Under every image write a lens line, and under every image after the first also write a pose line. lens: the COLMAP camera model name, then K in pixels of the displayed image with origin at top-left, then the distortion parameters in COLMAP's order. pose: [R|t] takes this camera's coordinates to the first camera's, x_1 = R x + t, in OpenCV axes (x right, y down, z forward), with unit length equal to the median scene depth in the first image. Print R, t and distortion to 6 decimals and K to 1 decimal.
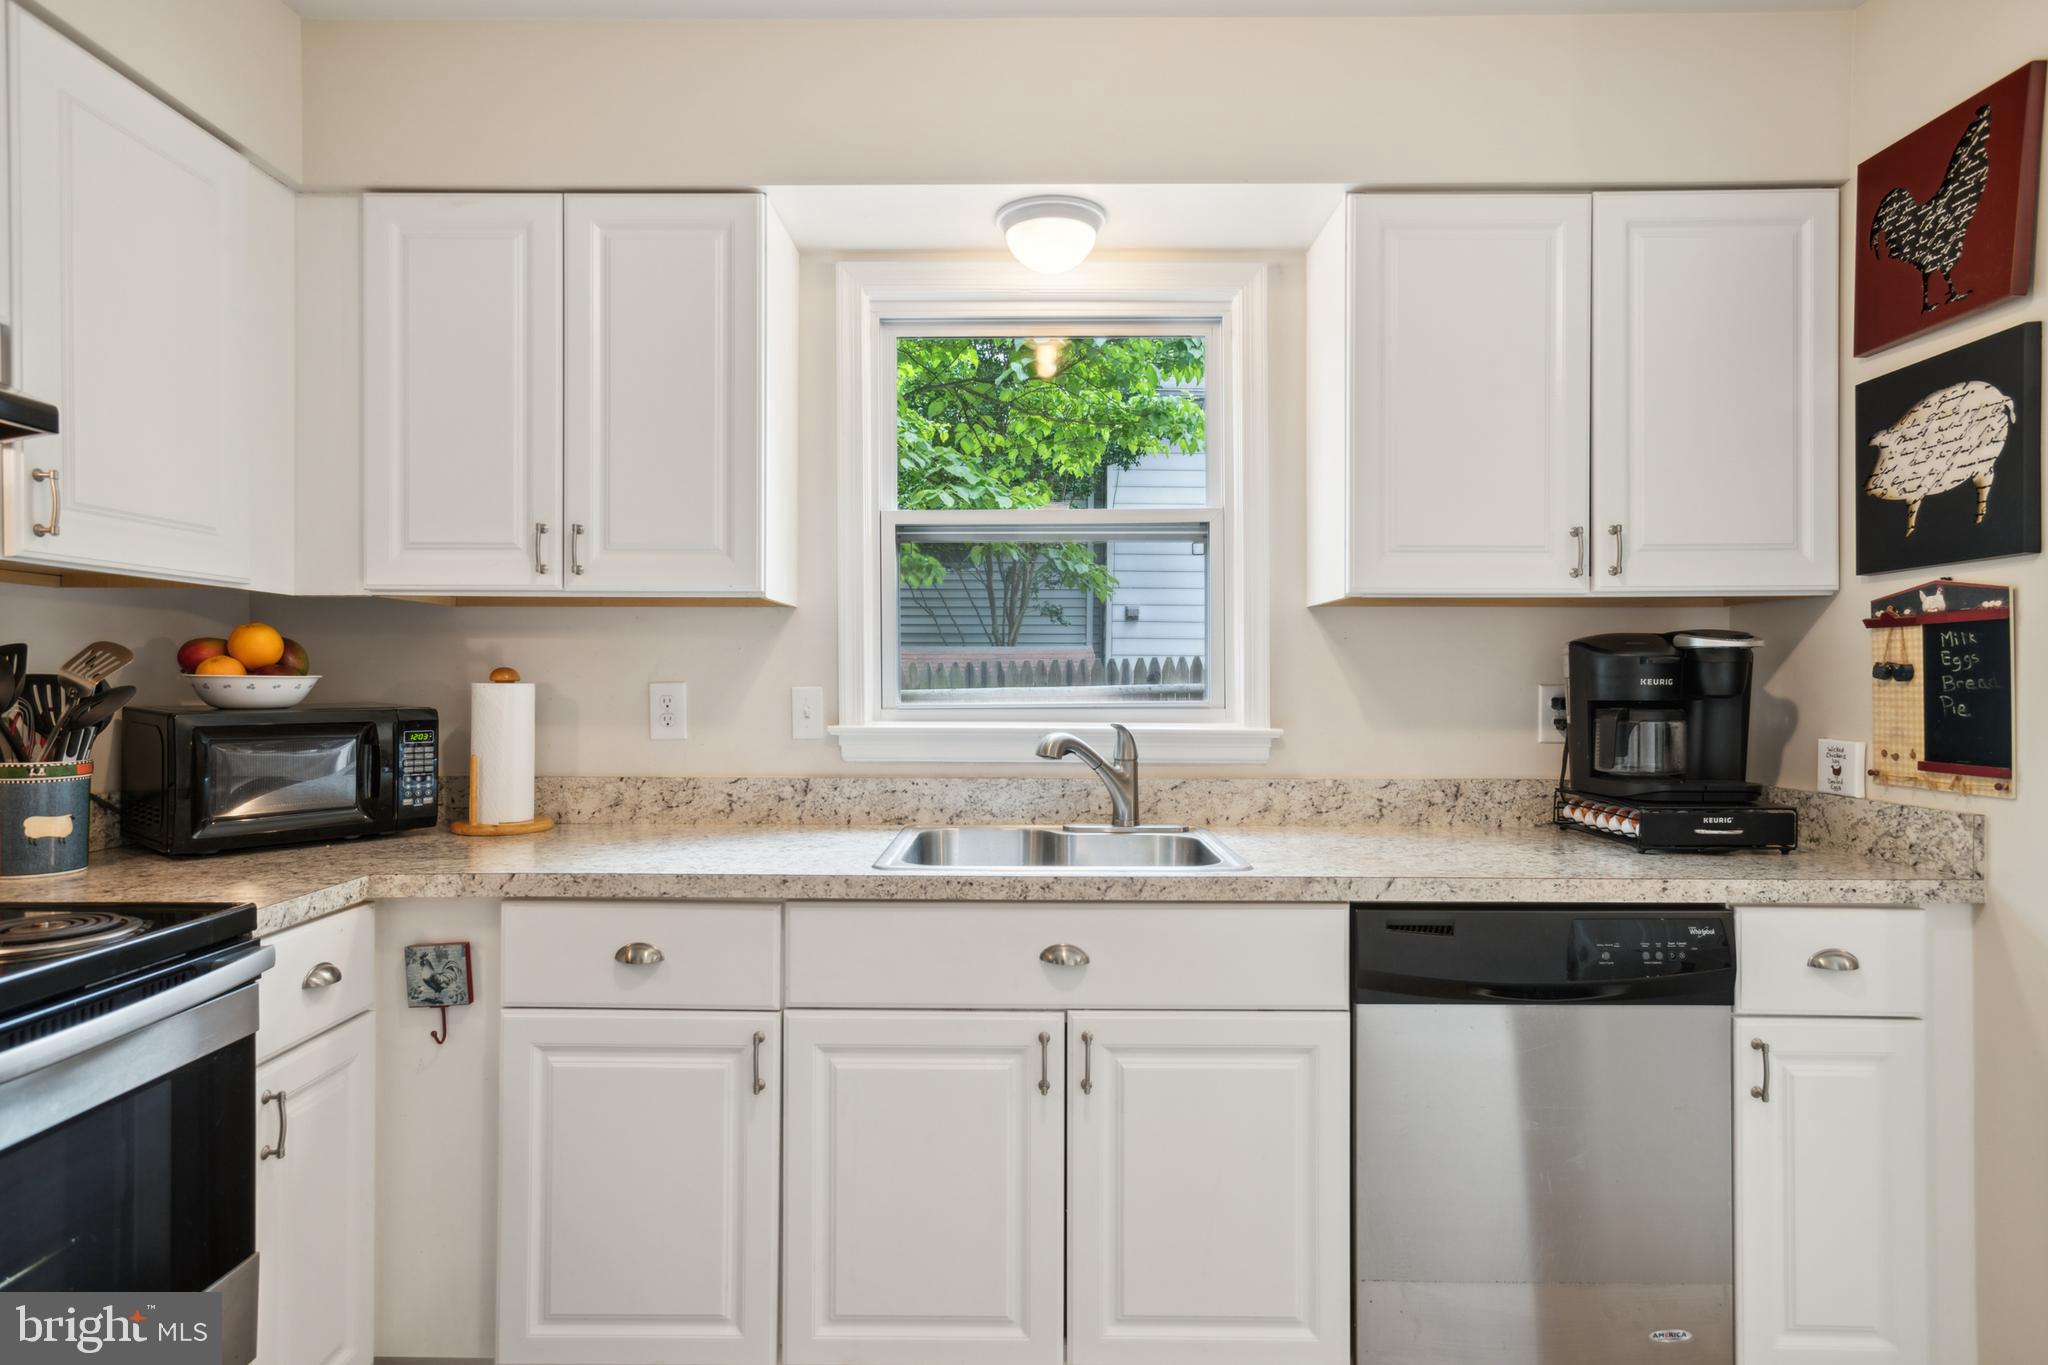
lens RADIAL K [[1122.7, 0, 1024.0], [0, 1122.7, 682.5], [0, 0, 1]] dist [0.003211, 0.002528]
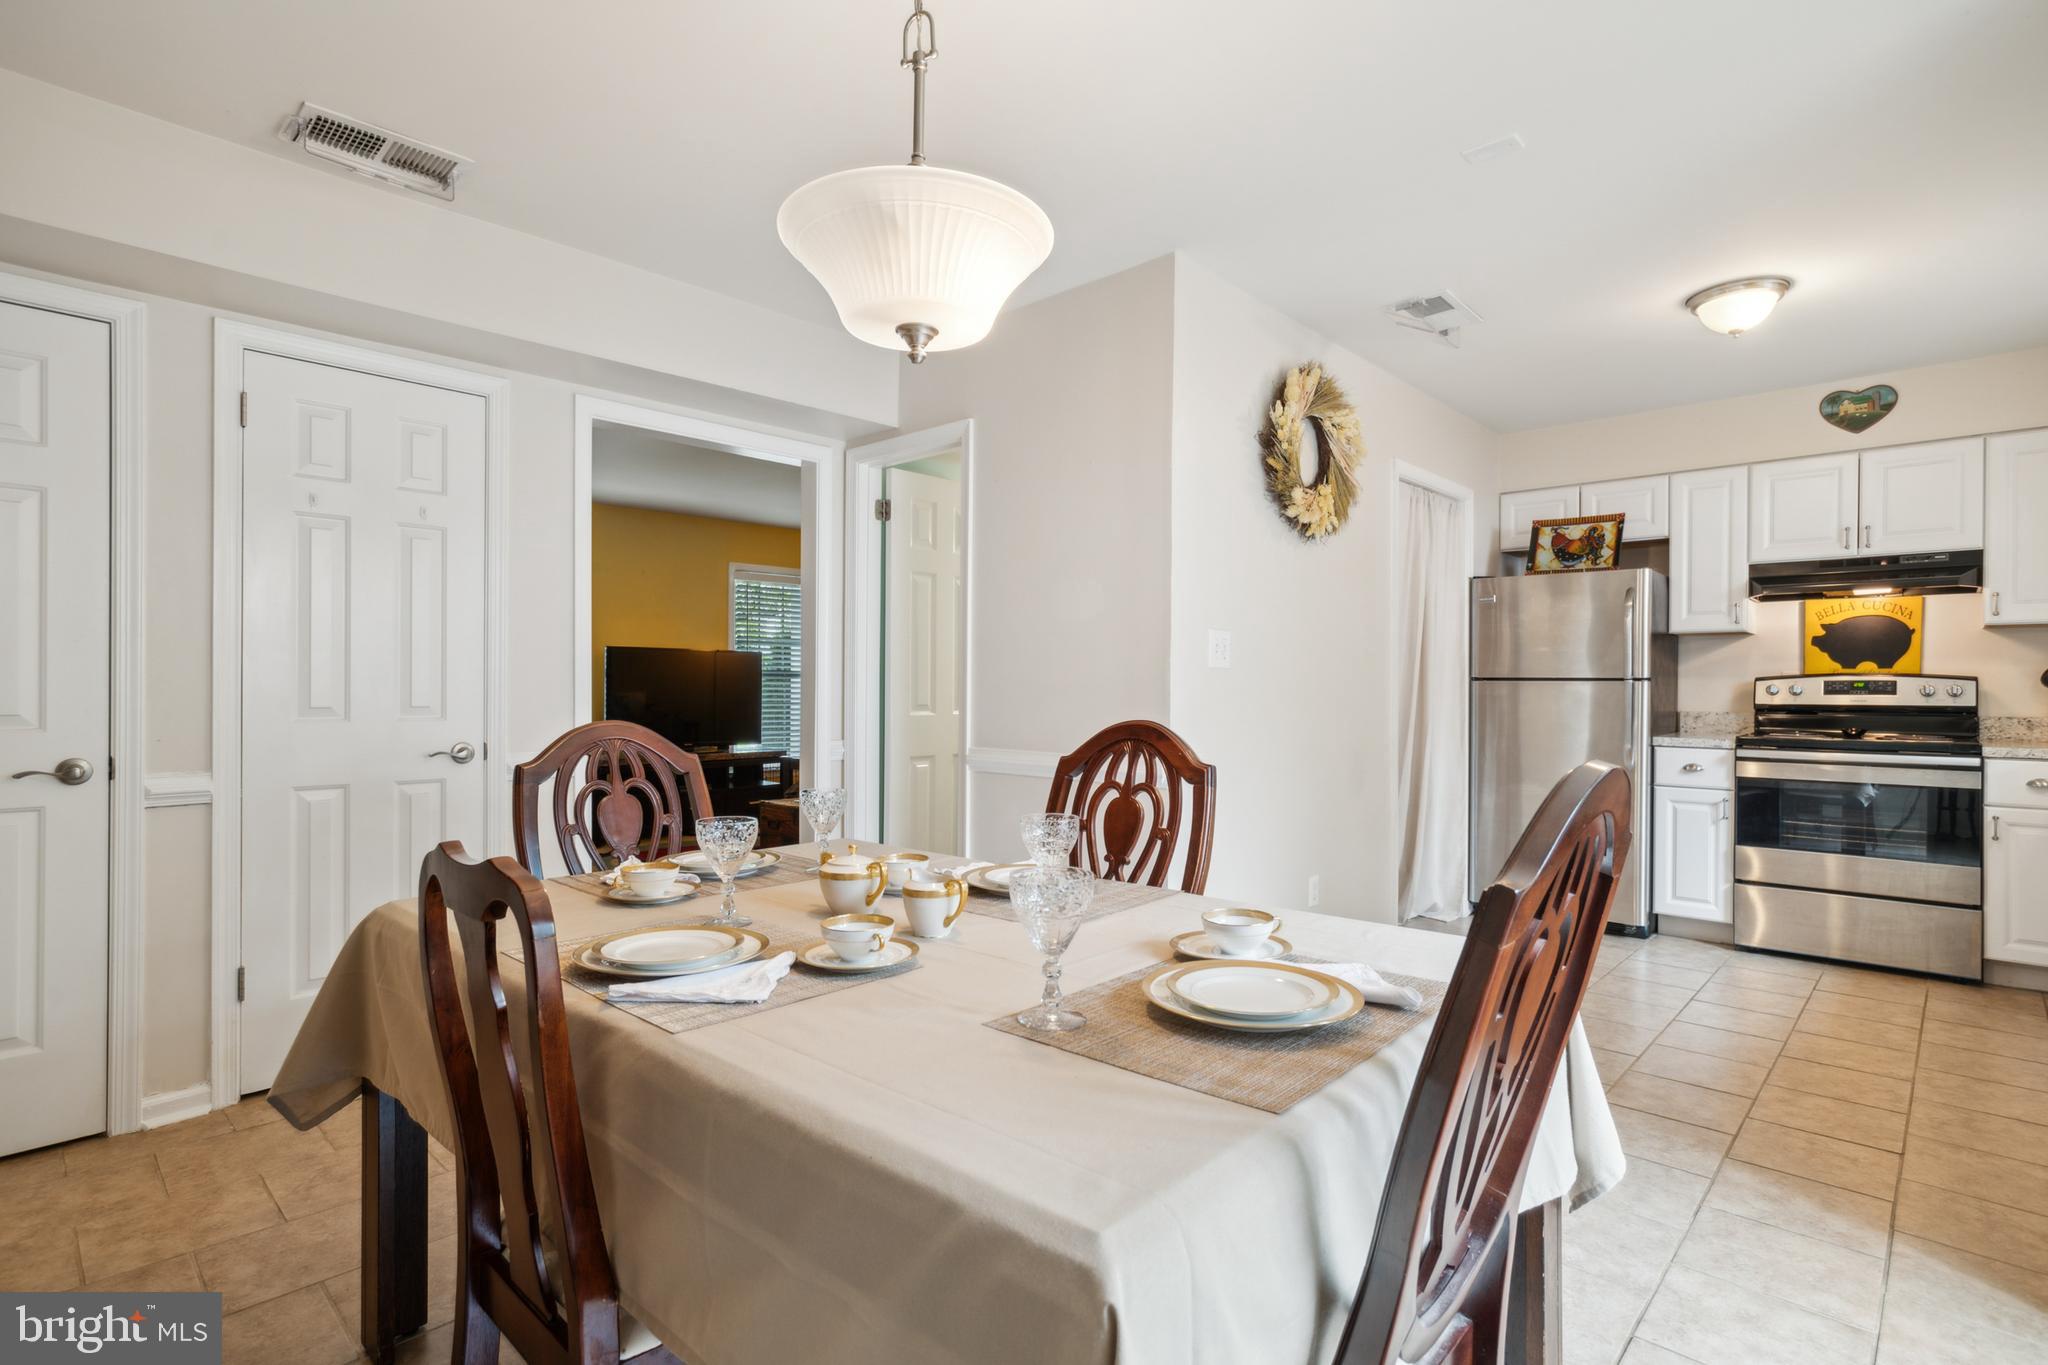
lens RADIAL K [[1001.3, 0, 1030.3], [0, 1001.3, 681.8], [0, 0, 1]] dist [-0.029010, 0.026400]
pose [[-0.675879, -0.005017, -0.736995, 2.198643], [-0.002381, 0.999986, -0.004624, 0.048024], [0.737008, -0.001370, -0.675882, 0.750951]]
